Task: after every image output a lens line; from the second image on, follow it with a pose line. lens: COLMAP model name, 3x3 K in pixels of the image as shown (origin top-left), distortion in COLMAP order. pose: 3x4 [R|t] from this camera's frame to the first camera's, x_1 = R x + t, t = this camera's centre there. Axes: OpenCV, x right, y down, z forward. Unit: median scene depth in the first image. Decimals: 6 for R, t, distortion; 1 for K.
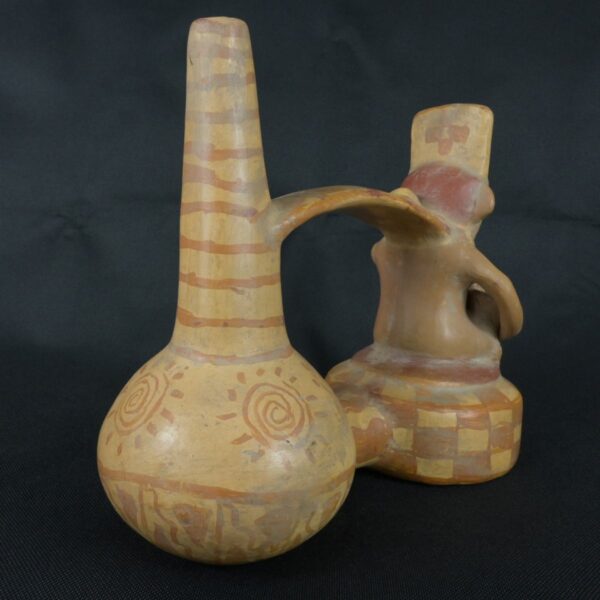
lens RADIAL K [[615.1, 0, 300.0], [0, 615.1, 300.0], [0, 0, 1]] dist [0.006730, -0.015697]
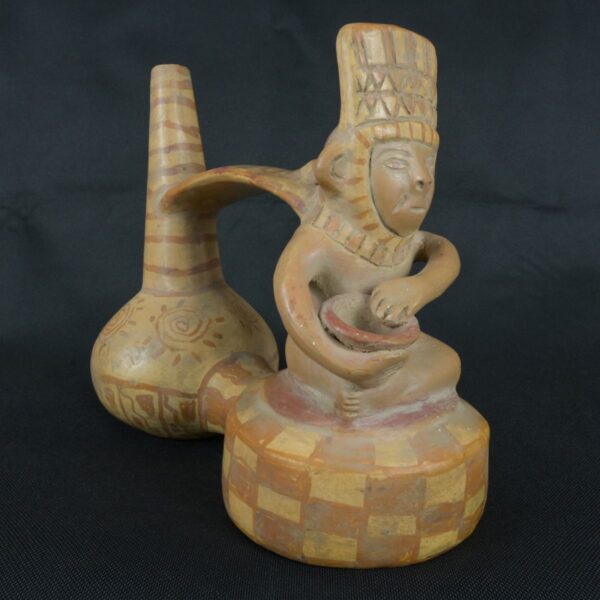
lens RADIAL K [[615.1, 0, 300.0], [0, 615.1, 300.0], [0, 0, 1]] dist [0.006730, -0.015697]
pose [[-0.035440, 0.117996, -0.992381, 1.320805], [-0.167652, 0.978231, 0.122300, -0.120310], [0.985209, 0.170709, -0.014886, 1.319649]]
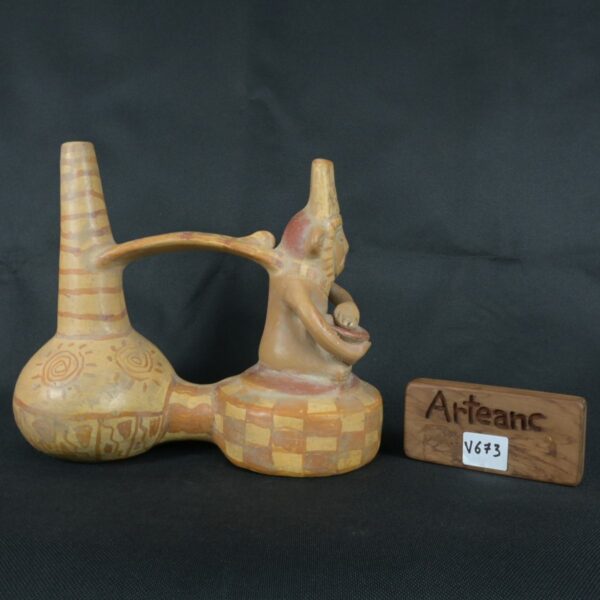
lens RADIAL K [[636.3, 0, 300.0], [0, 636.3, 300.0], [0, 0, 1]] dist [-0.003497, 0.002486]
pose [[0.716539, 0.039374, -0.696434, 1.482226], [-0.093477, 0.994820, -0.039932, 0.005942], [0.691255, 0.093713, 0.716509, 0.162961]]
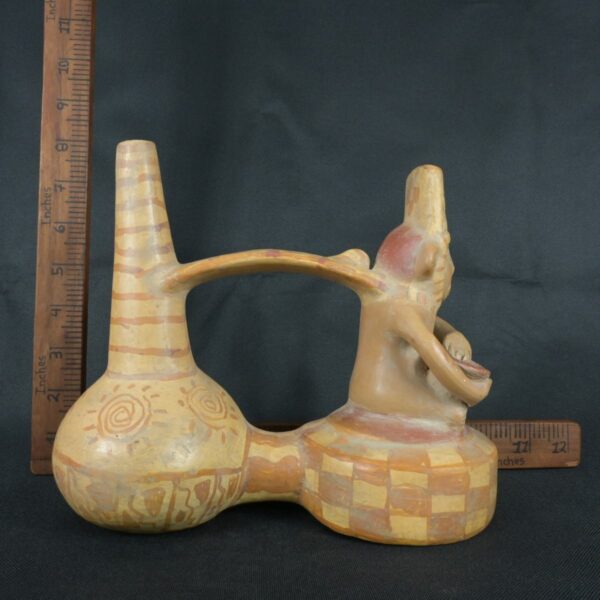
lens RADIAL K [[636.3, 0, 300.0], [0, 636.3, 300.0], [0, 0, 1]] dist [-0.003497, 0.002486]
pose [[0.773990, -0.000030, -0.633198, 1.039266], [-0.083986, 0.991160, -0.102707, 0.038035], [0.627604, 0.132674, 0.767145, 0.121107]]
